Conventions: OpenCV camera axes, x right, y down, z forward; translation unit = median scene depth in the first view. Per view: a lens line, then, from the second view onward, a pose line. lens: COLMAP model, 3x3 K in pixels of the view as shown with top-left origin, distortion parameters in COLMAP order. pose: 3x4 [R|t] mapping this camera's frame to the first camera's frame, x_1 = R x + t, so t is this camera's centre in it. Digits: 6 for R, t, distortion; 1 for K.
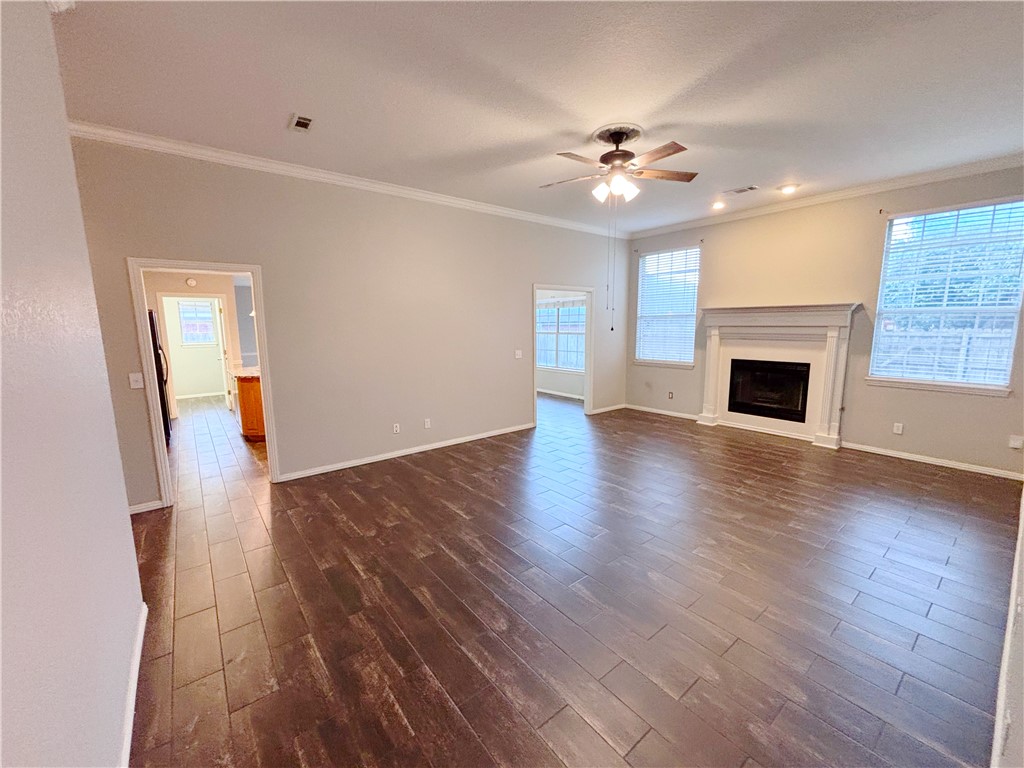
lens RADIAL K [[416.3, 0, 507.4], [0, 416.3, 383.2], [0, 0, 1]] dist [0.003117, -0.002388]
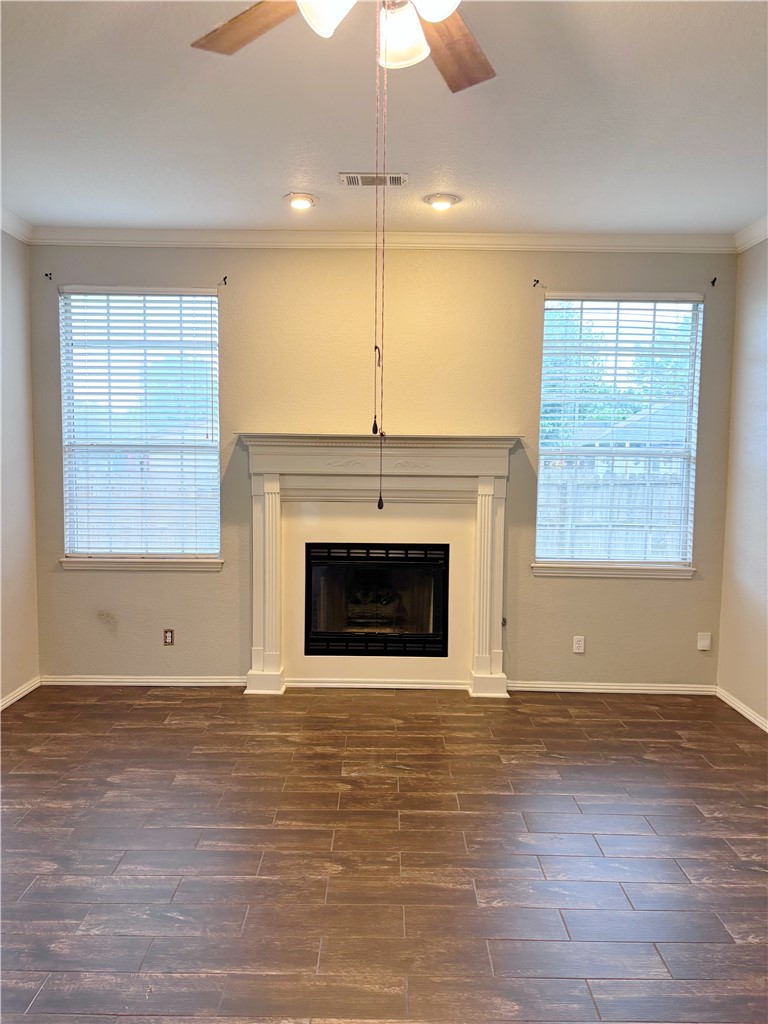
lens RADIAL K [[772.4, 0, 378.5], [0, 772.4, 513.6], [0, 0, 1]] dist [0.050850, -0.060711]
pose [[0.617107, -0.045141, 0.785583, -0.098279], [0.095212, 0.995301, -0.017601, -0.072776], [-0.781098, 0.085659, 0.618506, 0.424692]]
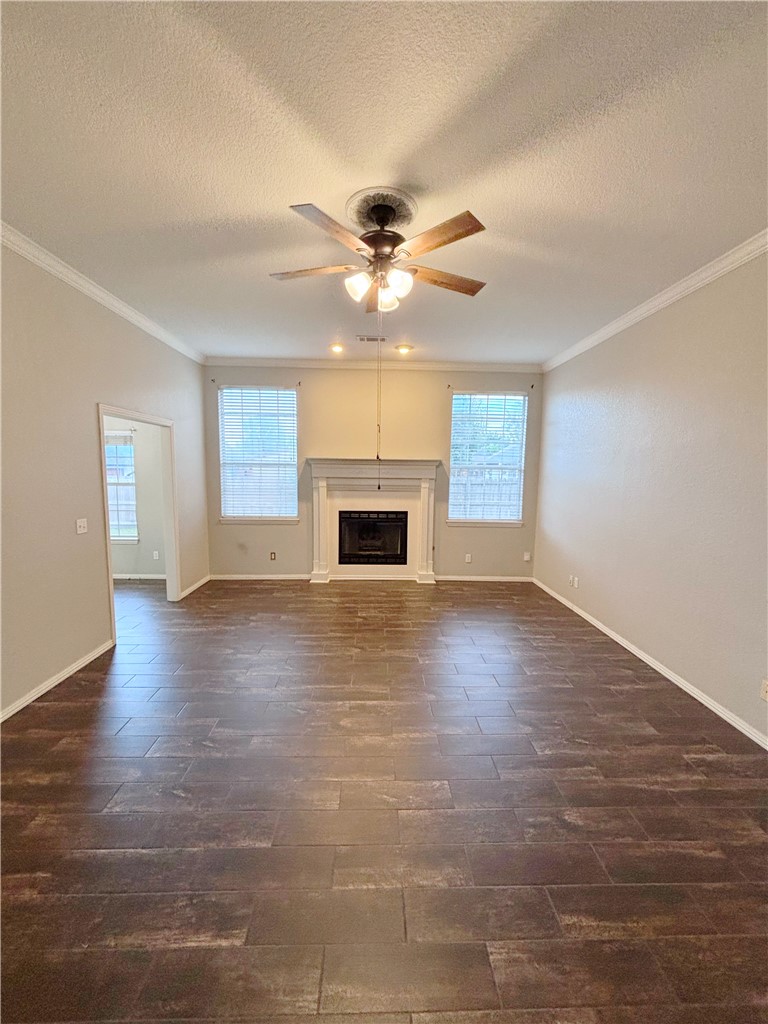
lens RADIAL K [[416.3, 0, 385.6], [0, 416.3, 511.9], [0, 0, 1]] dist [0.003117, -0.002388]
pose [[0.588119, -0.066481, 0.806037, -0.192487], [0.096345, 0.995278, 0.011792, -0.060392], [-0.803015, 0.070722, 0.591747, 0.362644]]
